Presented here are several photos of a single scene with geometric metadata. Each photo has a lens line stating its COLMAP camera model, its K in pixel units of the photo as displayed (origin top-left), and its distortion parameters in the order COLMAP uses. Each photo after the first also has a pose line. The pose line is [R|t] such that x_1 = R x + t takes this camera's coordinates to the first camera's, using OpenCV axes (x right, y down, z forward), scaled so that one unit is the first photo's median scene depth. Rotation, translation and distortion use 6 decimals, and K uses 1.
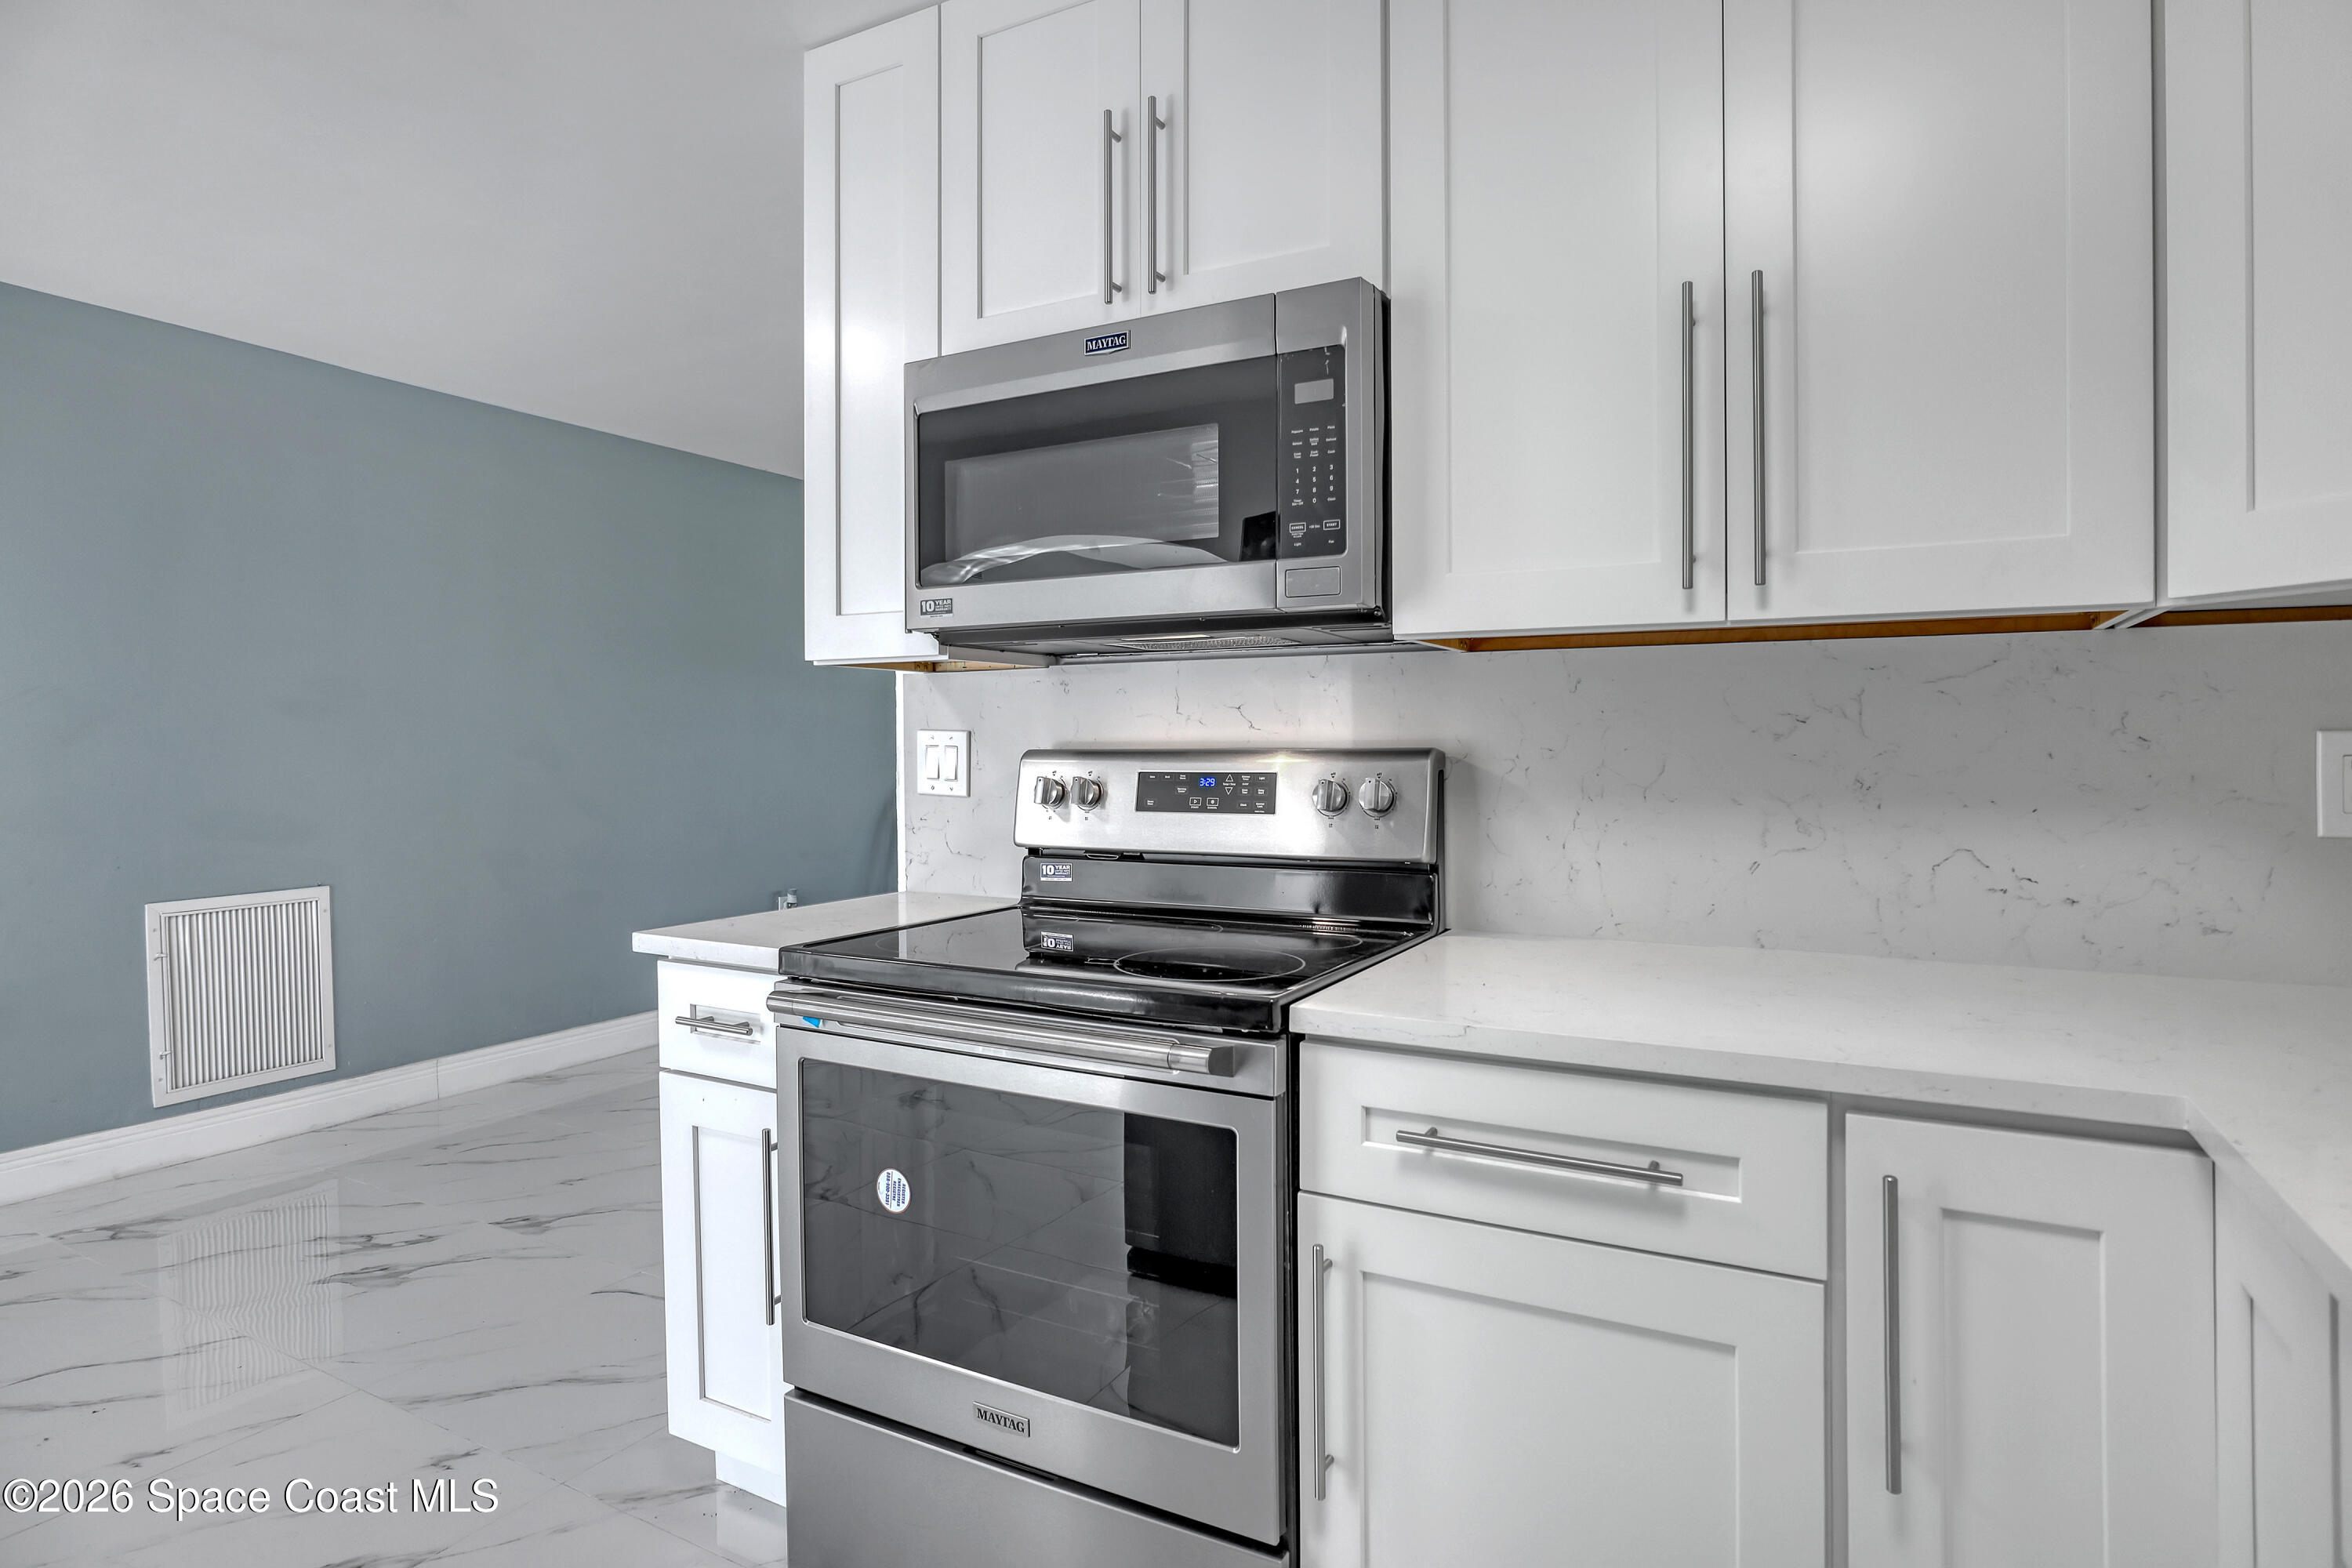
lens RADIAL K [[1244.0, 0, 1189.8], [0, 1244.0, 775.4], [0, 0, 1]] dist [-0.038439, 0.000650]
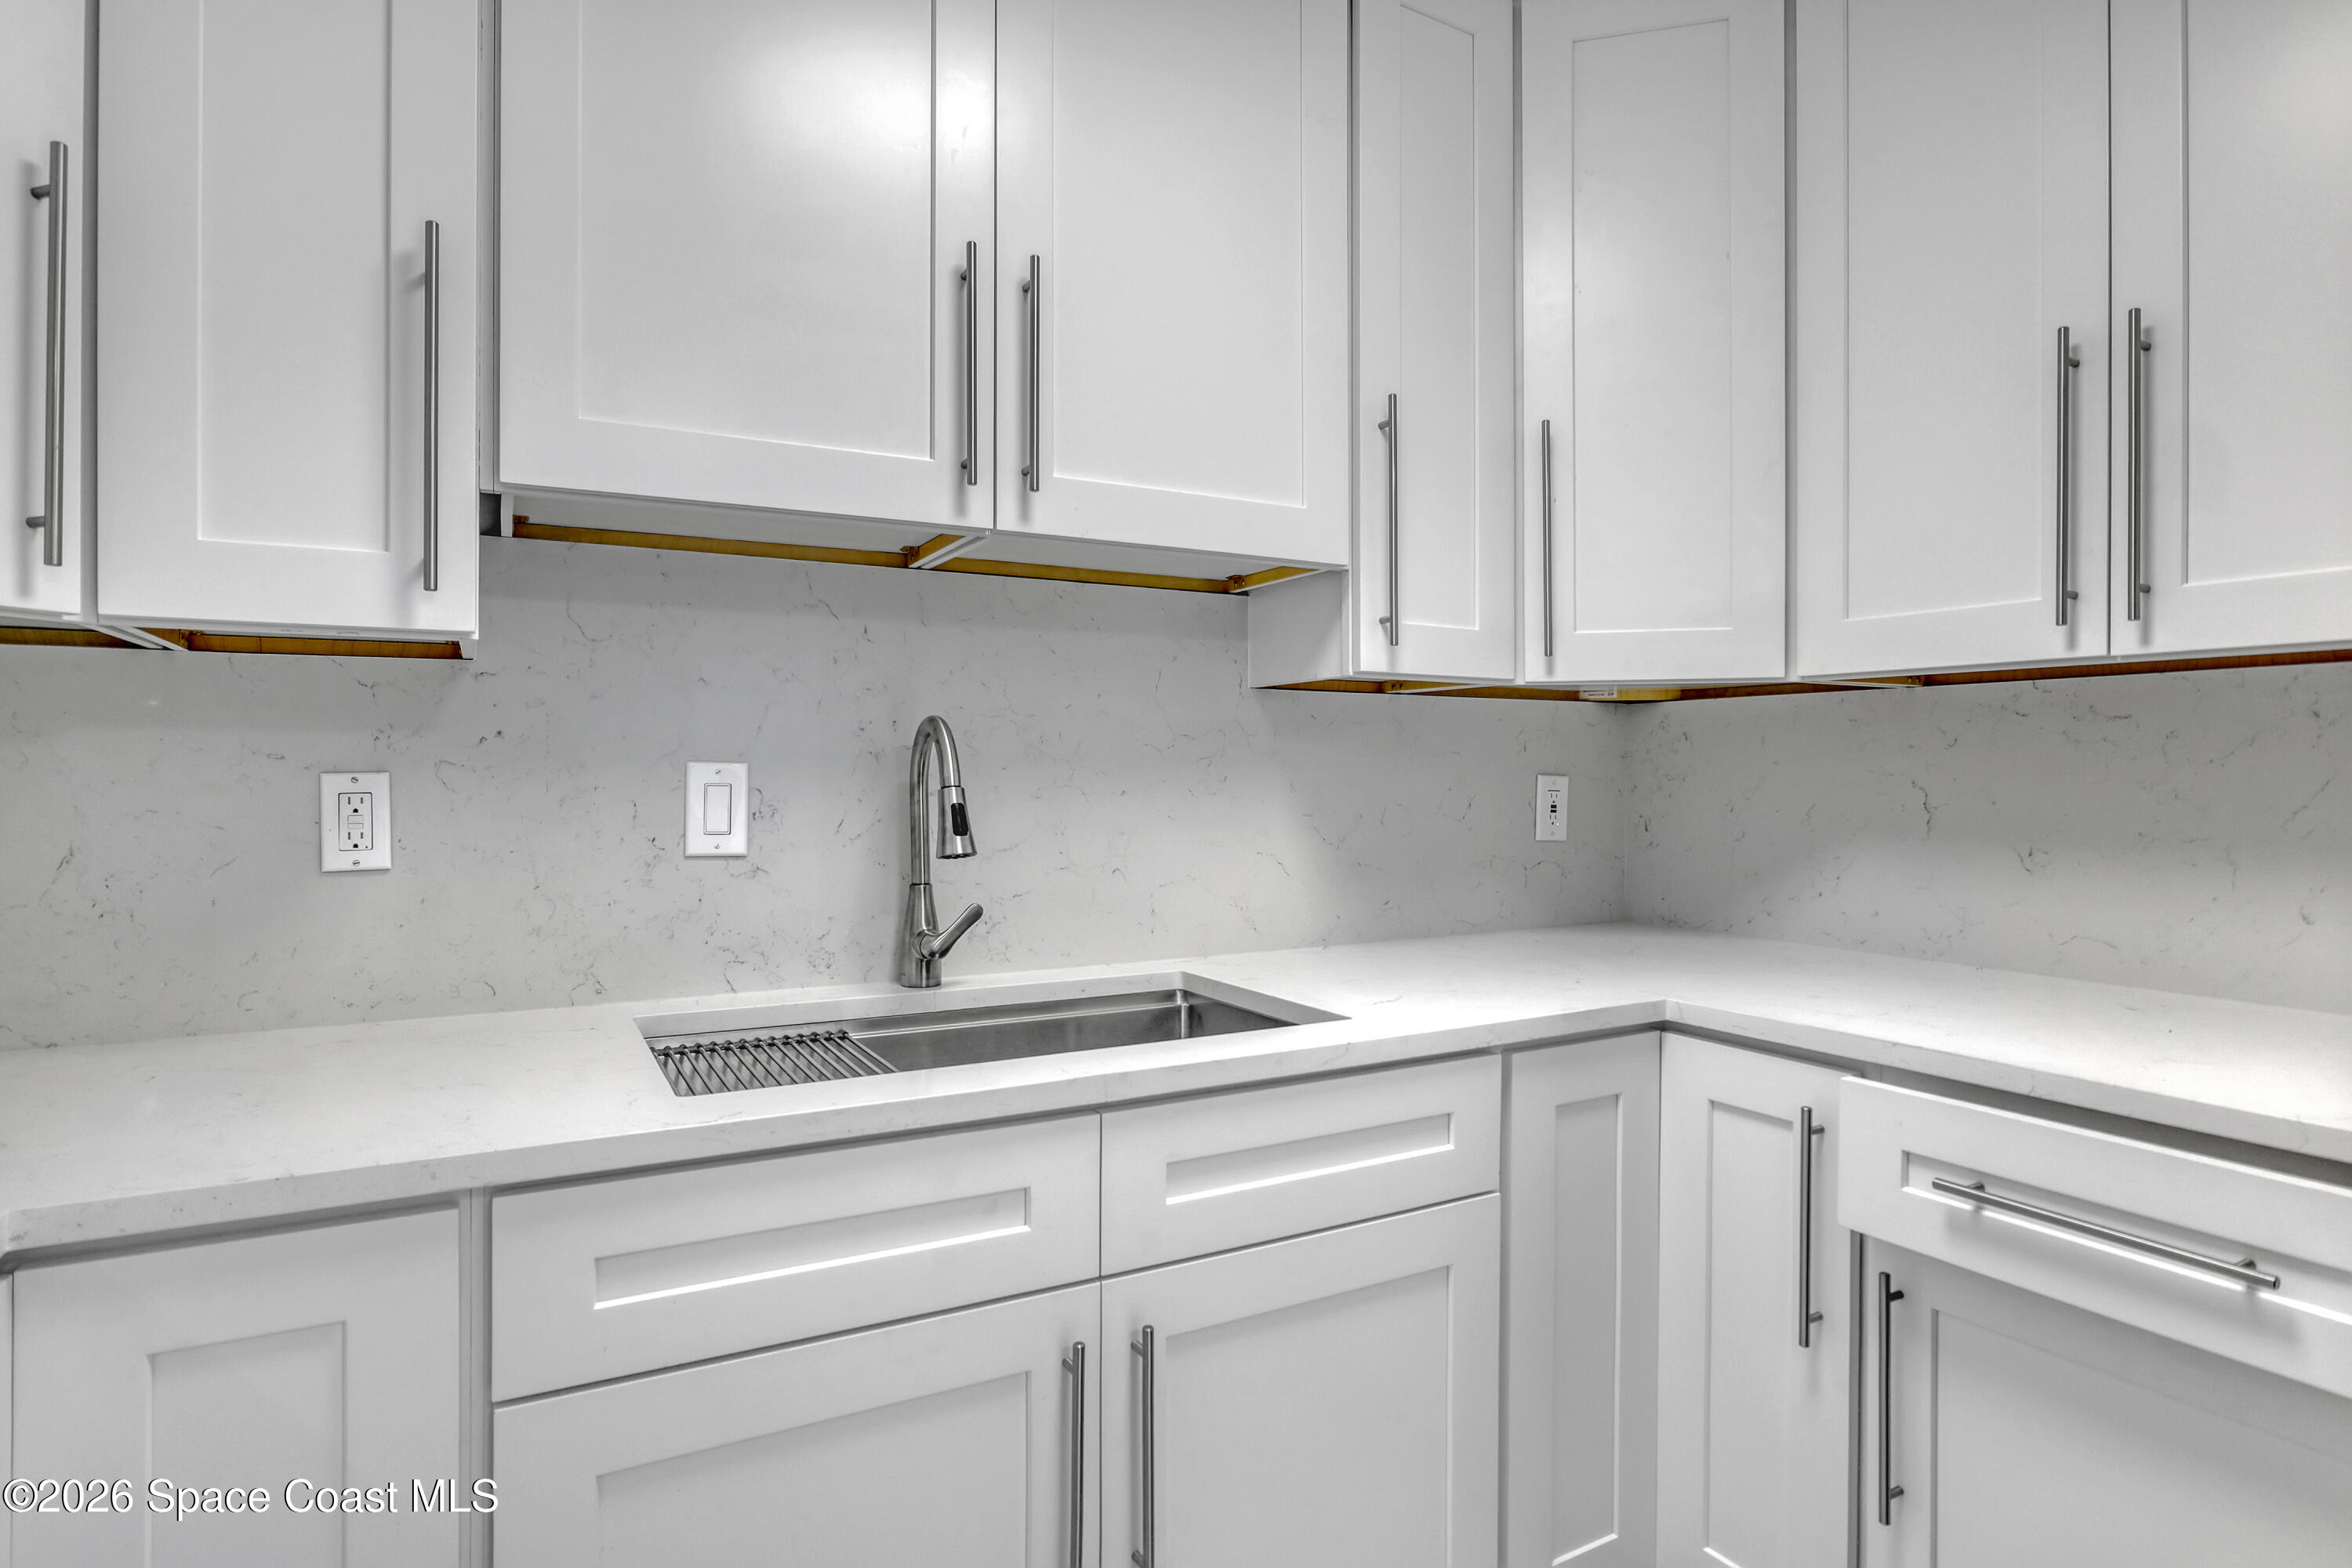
lens RADIAL K [[1244.0, 0, 1189.8], [0, 1244.0, 775.4], [0, 0, 1]] dist [-0.038439, 0.000650]
pose [[0.838197, 0.010398, -0.545269, 0.272036], [-0.023373, 0.999585, -0.016868, 0.003301], [0.544867, 0.026883, 0.838091, -0.167054]]
